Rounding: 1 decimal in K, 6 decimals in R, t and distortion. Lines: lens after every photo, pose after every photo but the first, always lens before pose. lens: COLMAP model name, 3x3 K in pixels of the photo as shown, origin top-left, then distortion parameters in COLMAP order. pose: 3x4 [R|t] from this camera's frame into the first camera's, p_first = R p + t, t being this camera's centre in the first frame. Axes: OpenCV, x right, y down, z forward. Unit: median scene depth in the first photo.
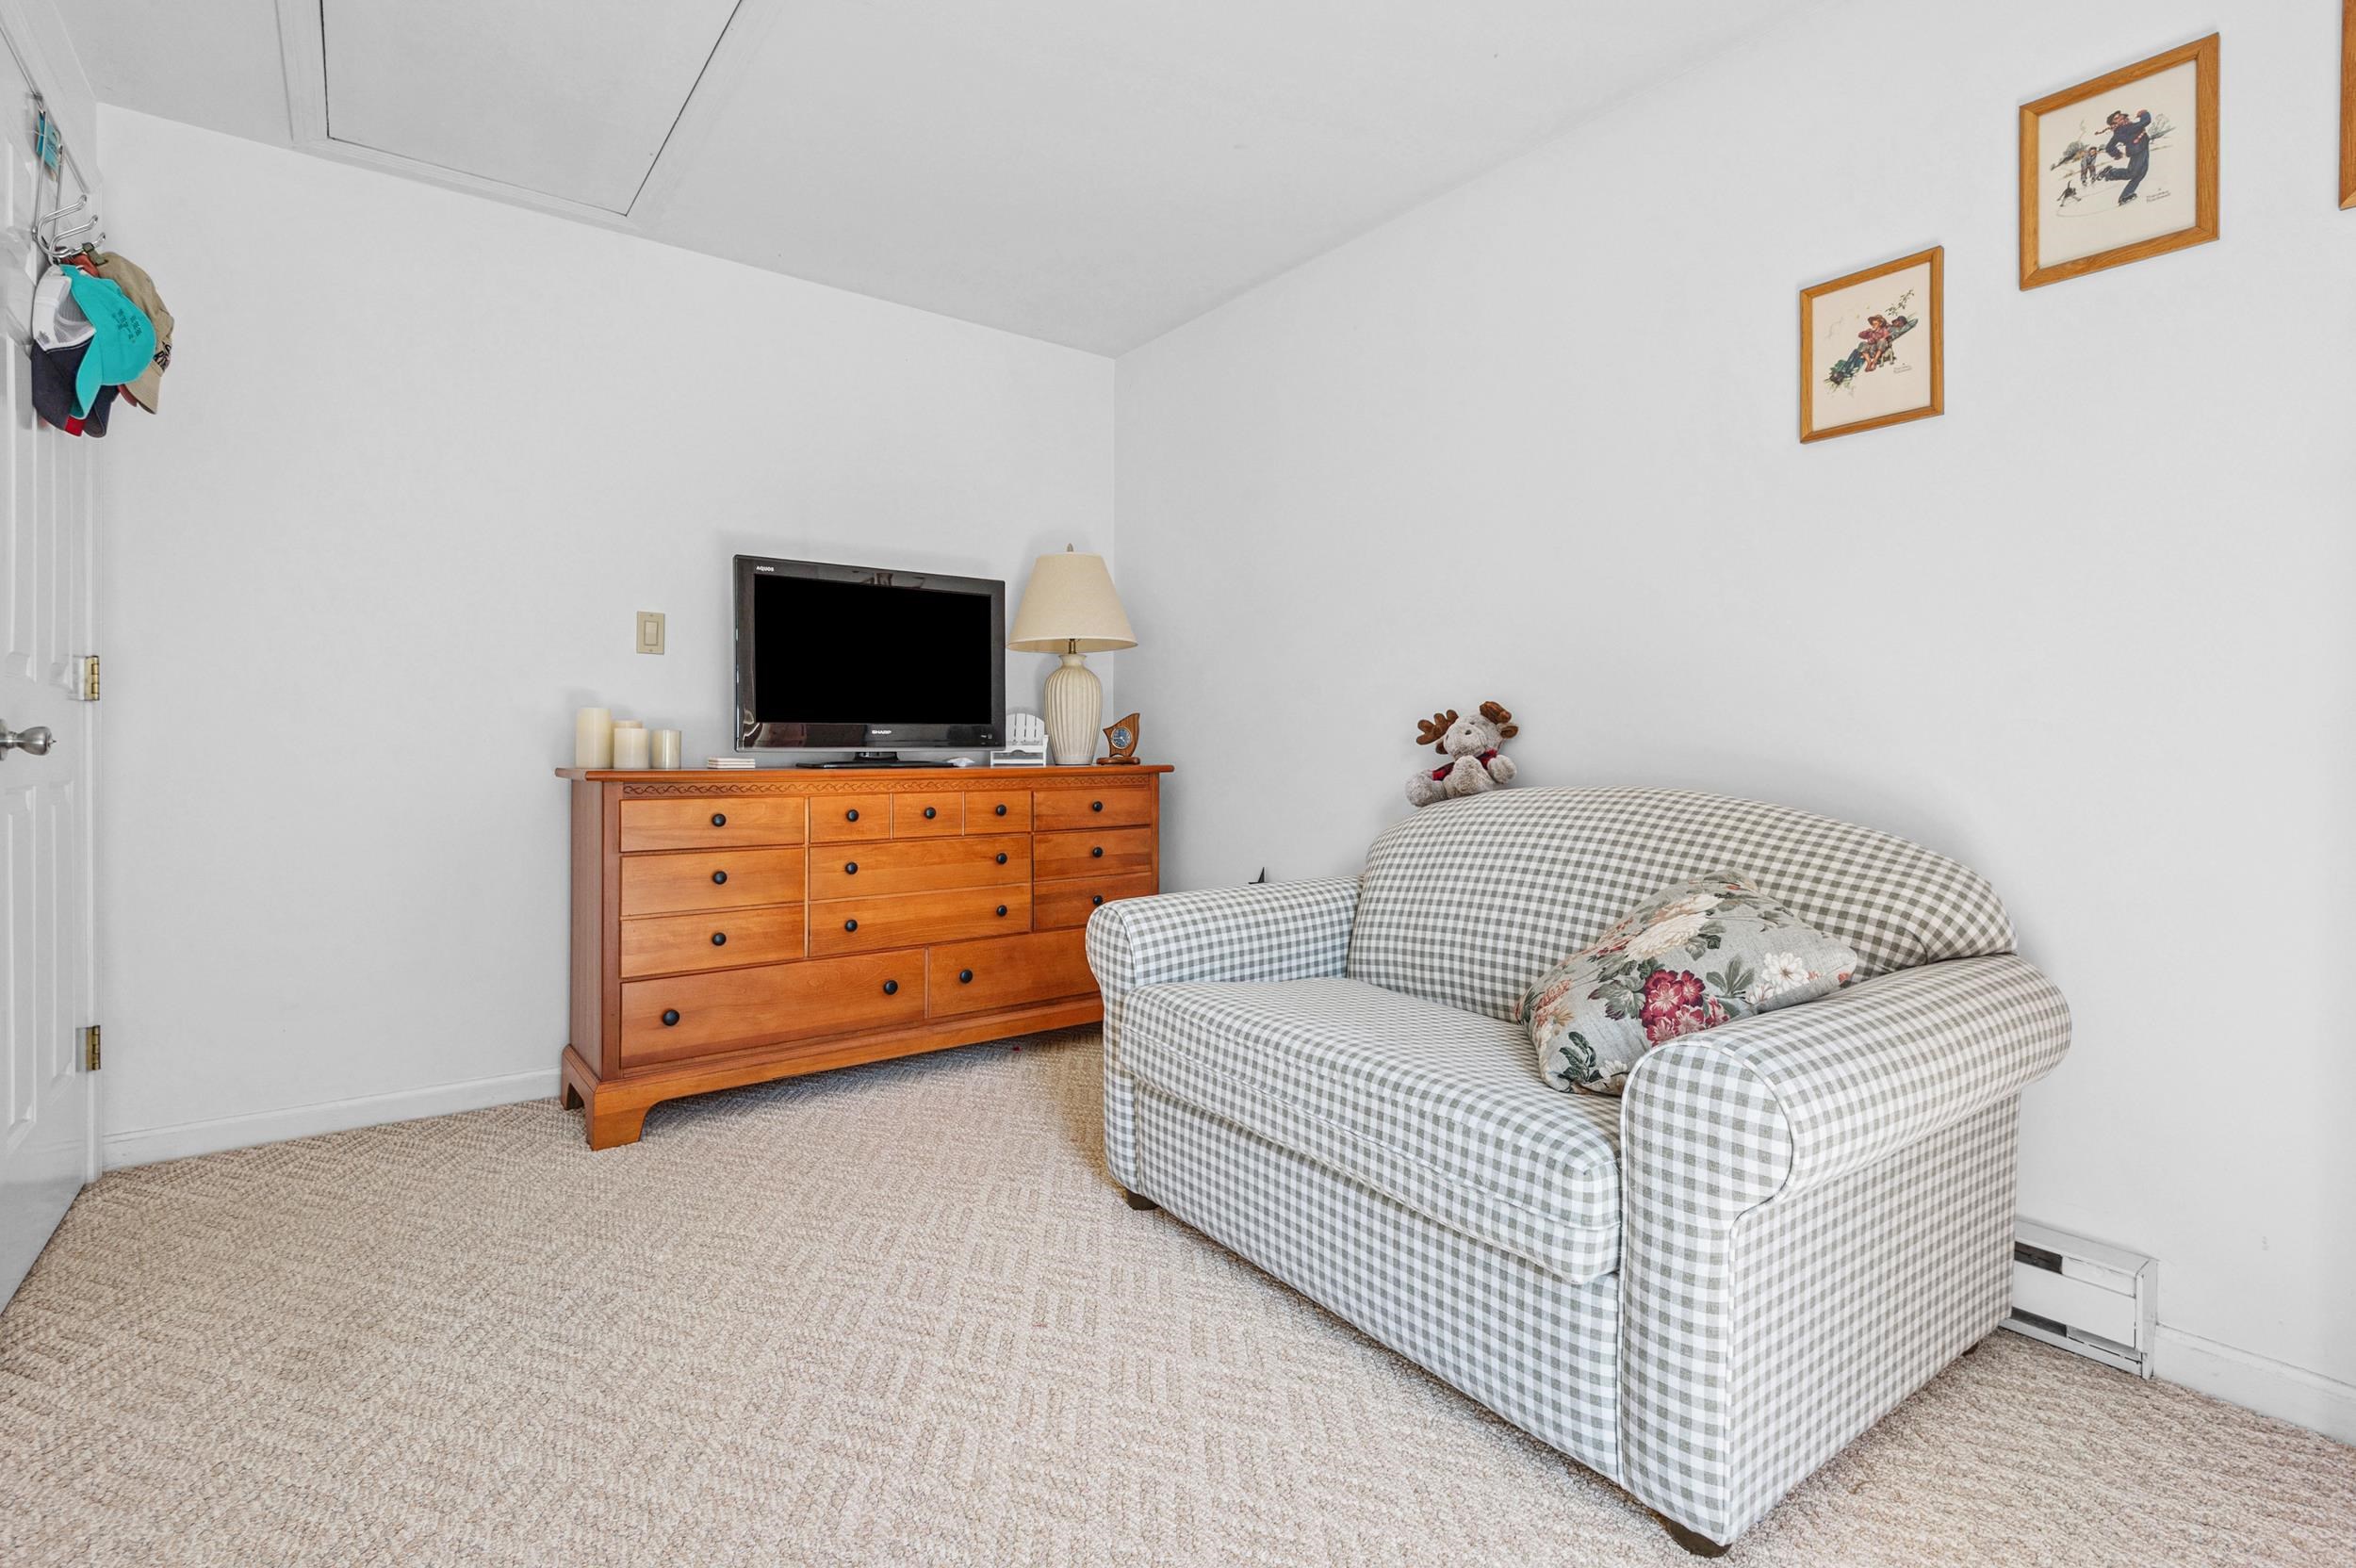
lens RADIAL K [[1100.5, 0, 1170.8], [0, 1100.5, 763.6], [0, 0, 1]] dist [0.019601, -0.012793]
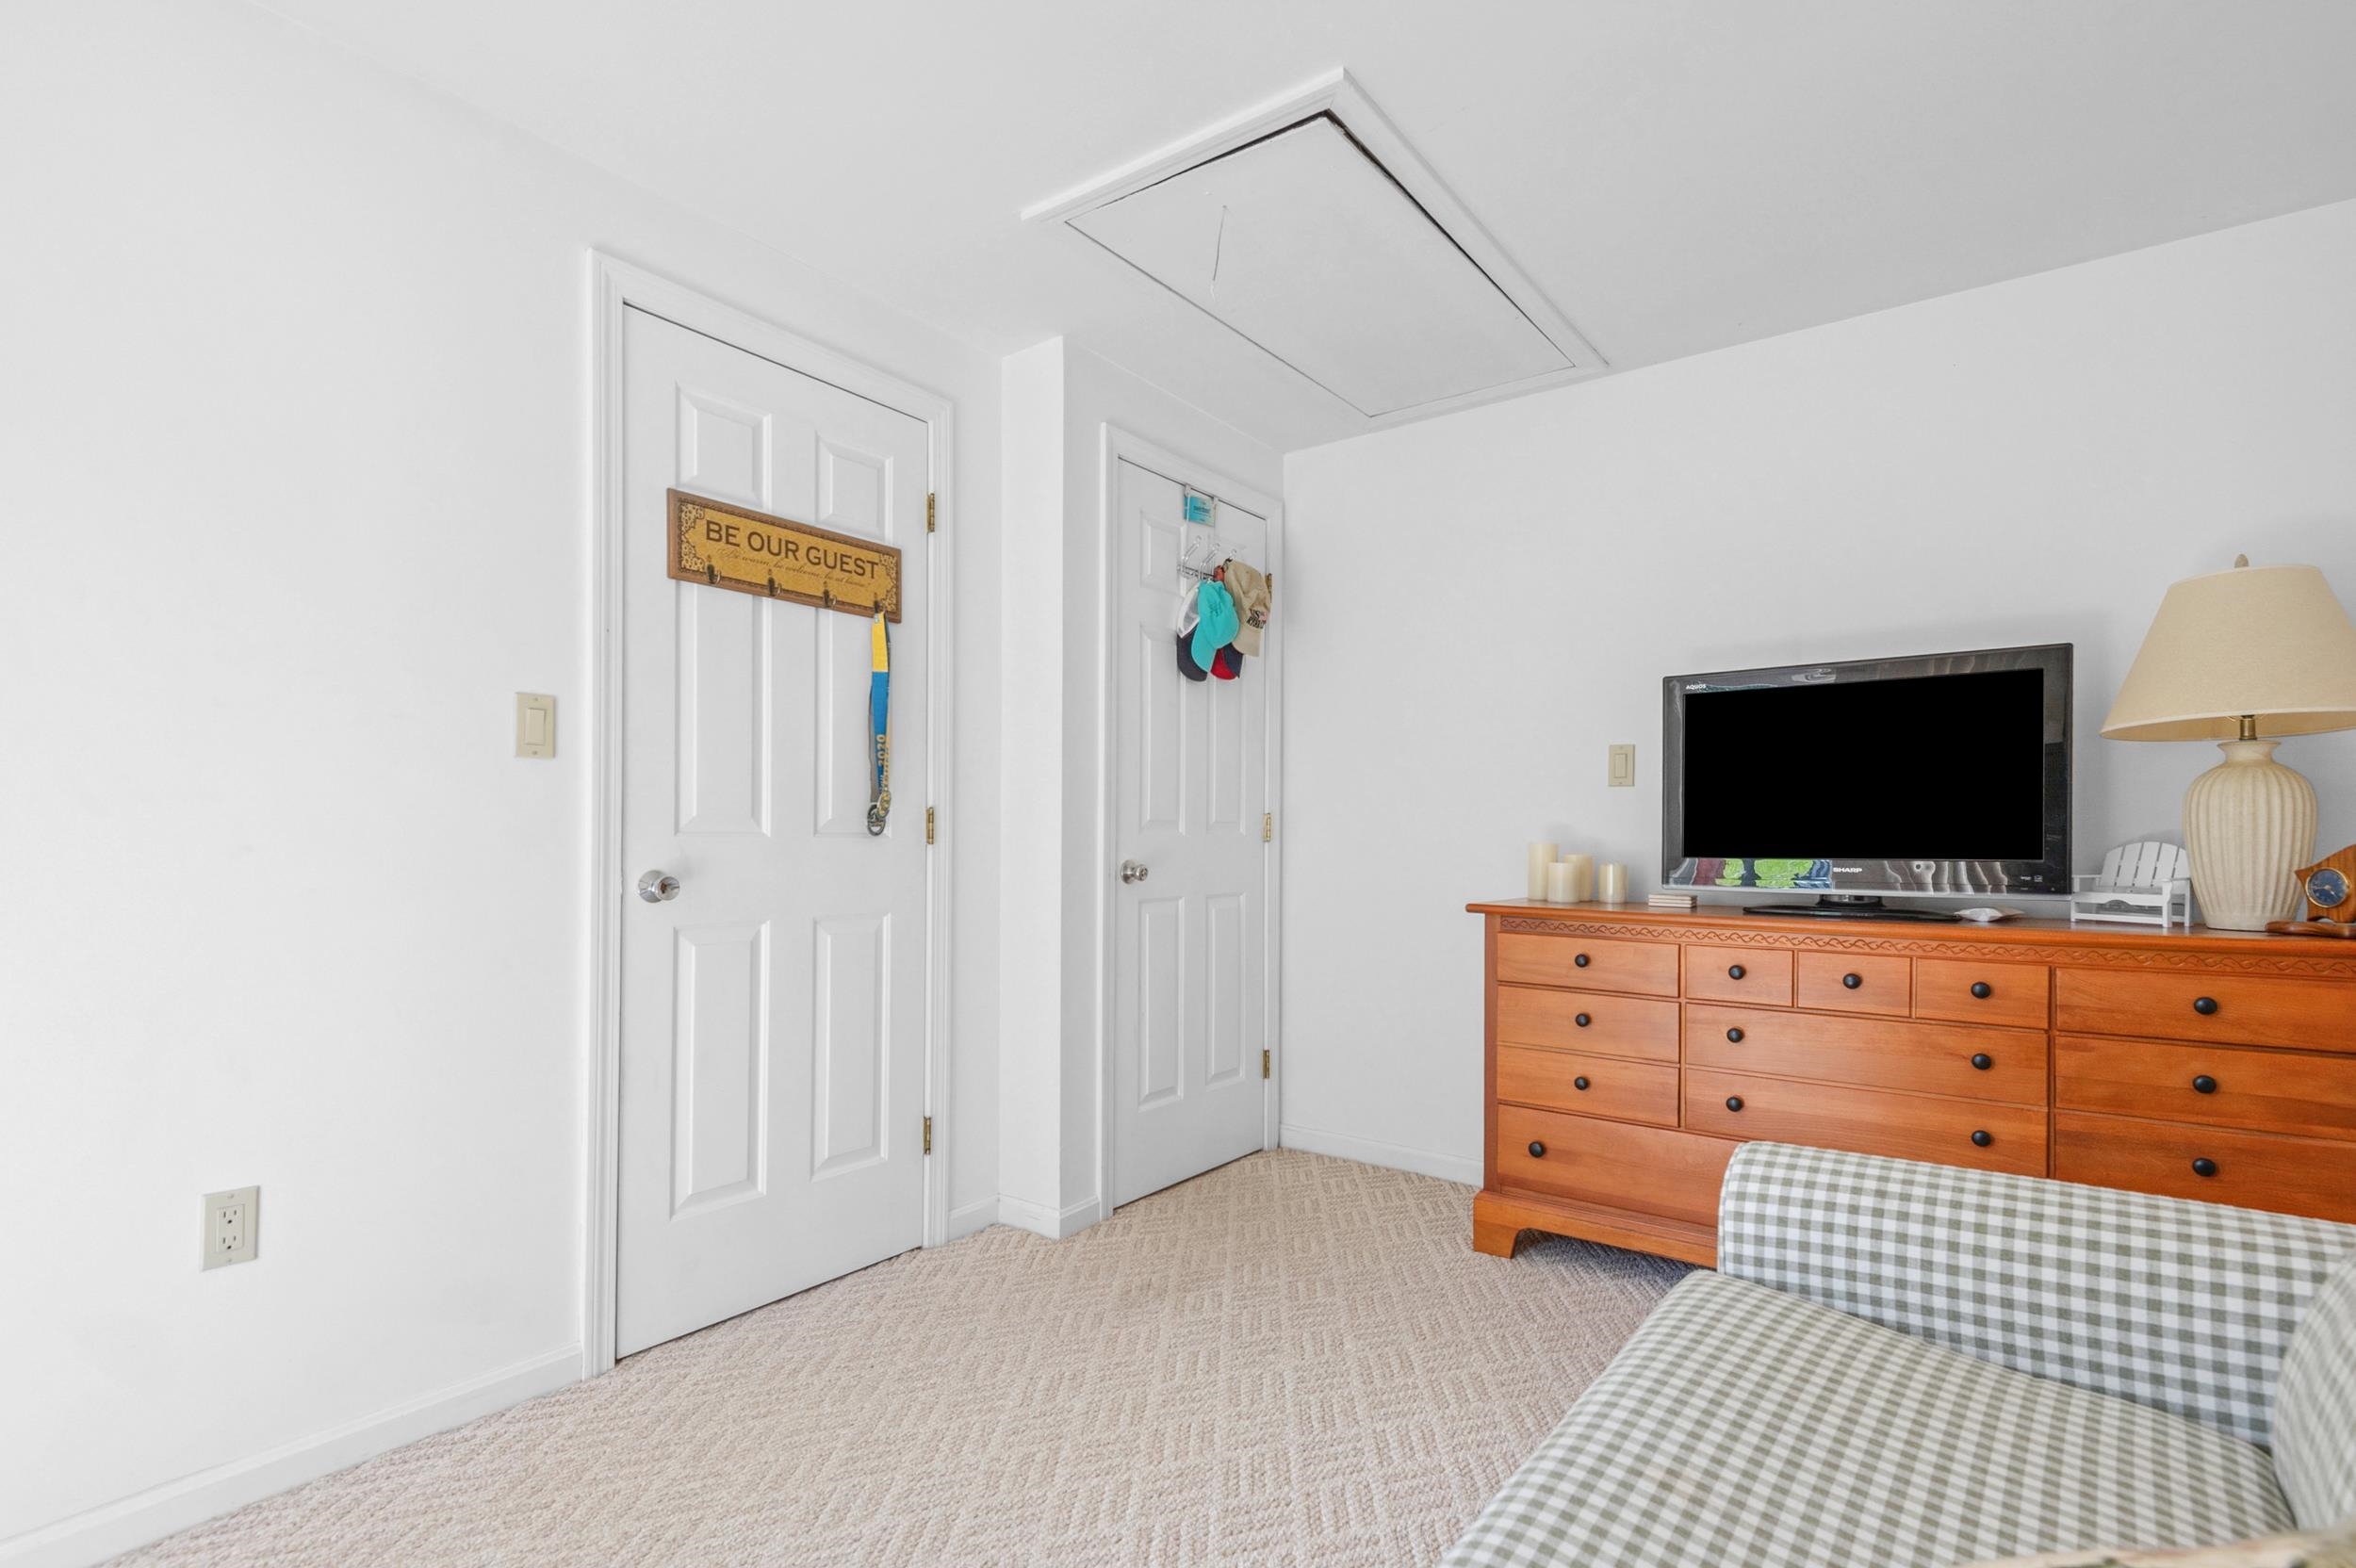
lens RADIAL K [[1100.5, 0, 1179.9], [0, 1100.5, 841.4], [0, 0, 1]] dist [0.019601, -0.012793]
pose [[0.281746, 0.000209, -0.959489, 0.420140], [-0.021732, 0.999745, -0.006164, -0.039709], [0.959243, 0.022588, 0.281679, 0.383911]]
